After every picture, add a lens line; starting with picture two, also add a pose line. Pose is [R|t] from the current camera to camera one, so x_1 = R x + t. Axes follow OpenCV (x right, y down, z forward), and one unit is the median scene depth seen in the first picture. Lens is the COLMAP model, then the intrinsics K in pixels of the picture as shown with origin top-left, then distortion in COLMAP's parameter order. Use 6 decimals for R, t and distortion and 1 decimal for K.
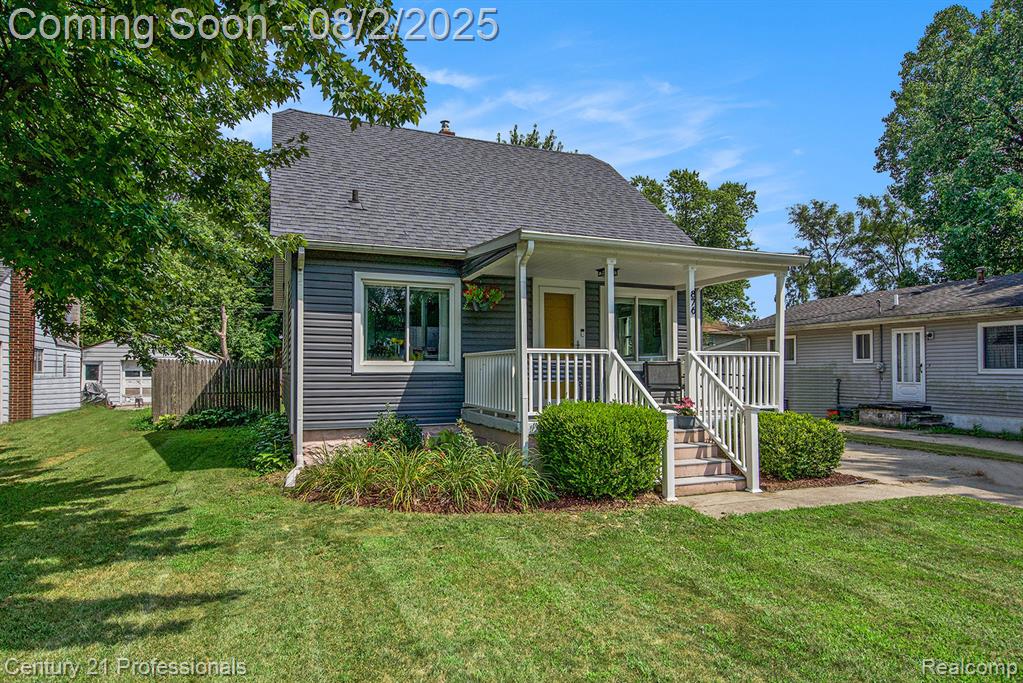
lens RADIAL K [[569.5, 0, 511.5], [0, 569.5, 341.5], [0, 0, 1]] dist [-0.003099, -0.000796]
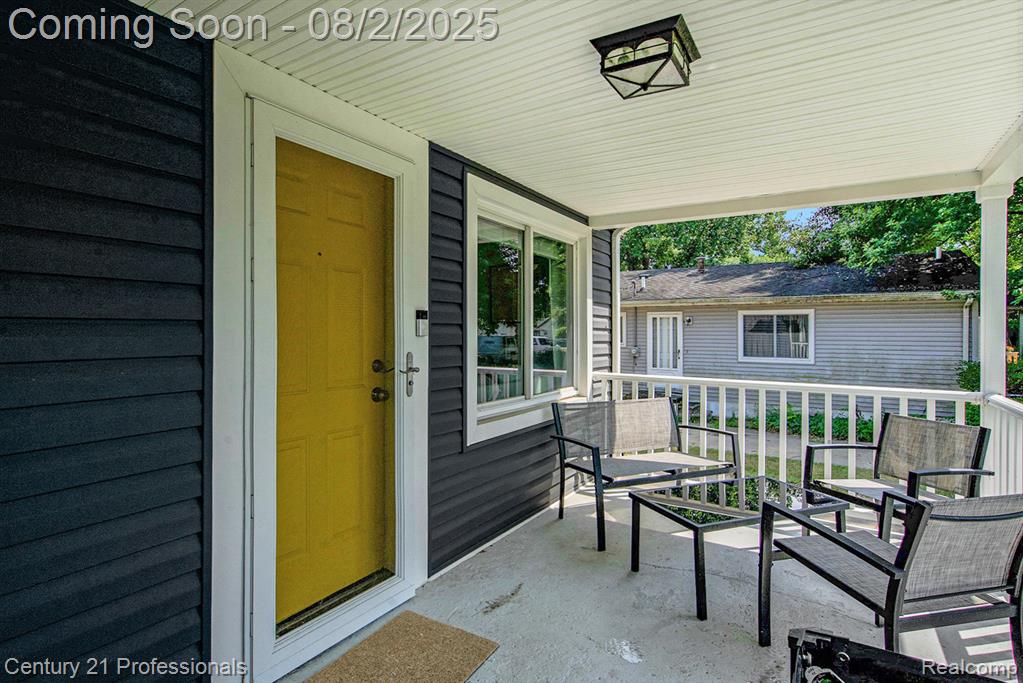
lens RADIAL K [[480.4, 0, 511.5], [0, 480.4, 341.5], [0, 0, 1]] dist [-0.002134, -0.000132]
pose [[0.820884, -0.007155, 0.571050, 0.023089], [-0.031535, 0.997828, 0.057834, -0.019657], [-0.570223, -0.065483, 0.818876, 0.722943]]
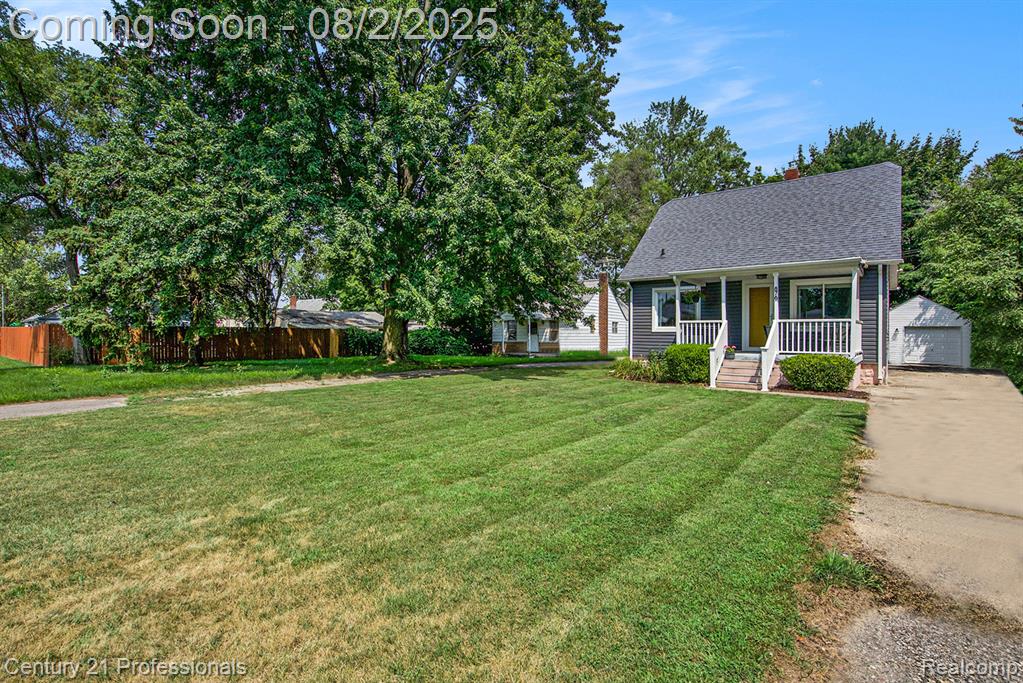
lens RADIAL K [[480.4, 0, 511.5], [0, 480.4, 341.5], [0, 0, 1]] dist [-0.002134, -0.000132]
pose [[0.475790, 0.018710, -0.879360, 0.927786], [0.035160, 0.998570, 0.040270, -0.004150], [0.878856, -0.050079, 0.474451, -0.351531]]
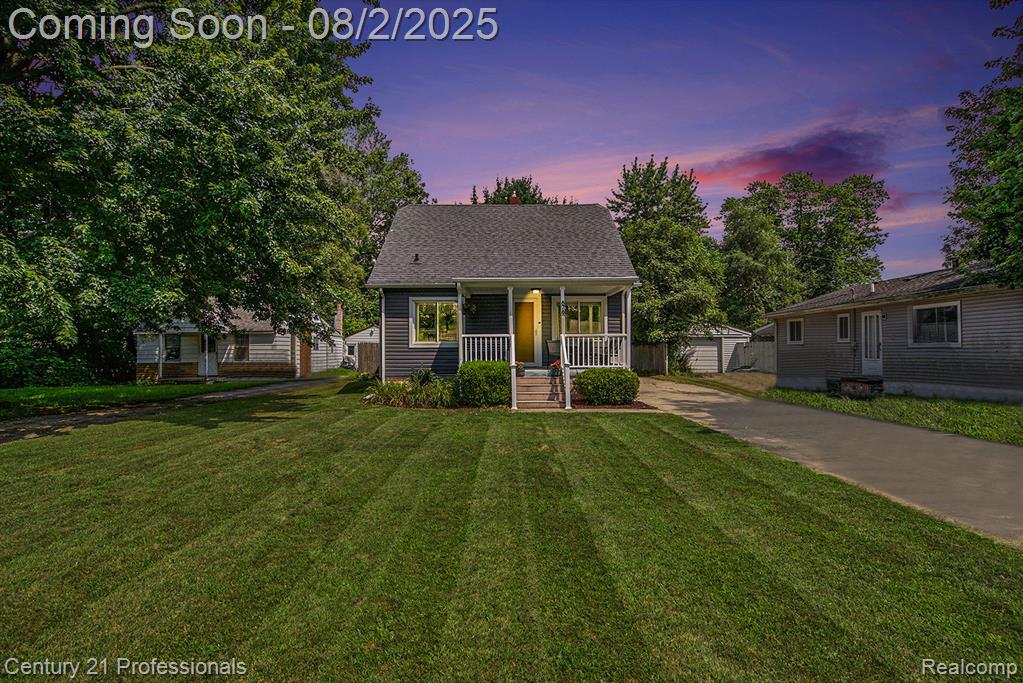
lens RADIAL K [[460.4, 0, 511.5], [0, 460.4, 341.5], [0, 0, 1]] dist [-0.010112, 0.000177]
pose [[0.929977, -0.010033, -0.367482, 0.514556], [0.020935, 0.999451, 0.025692, -0.000992], [0.367022, -0.031586, 0.929676, -0.302528]]
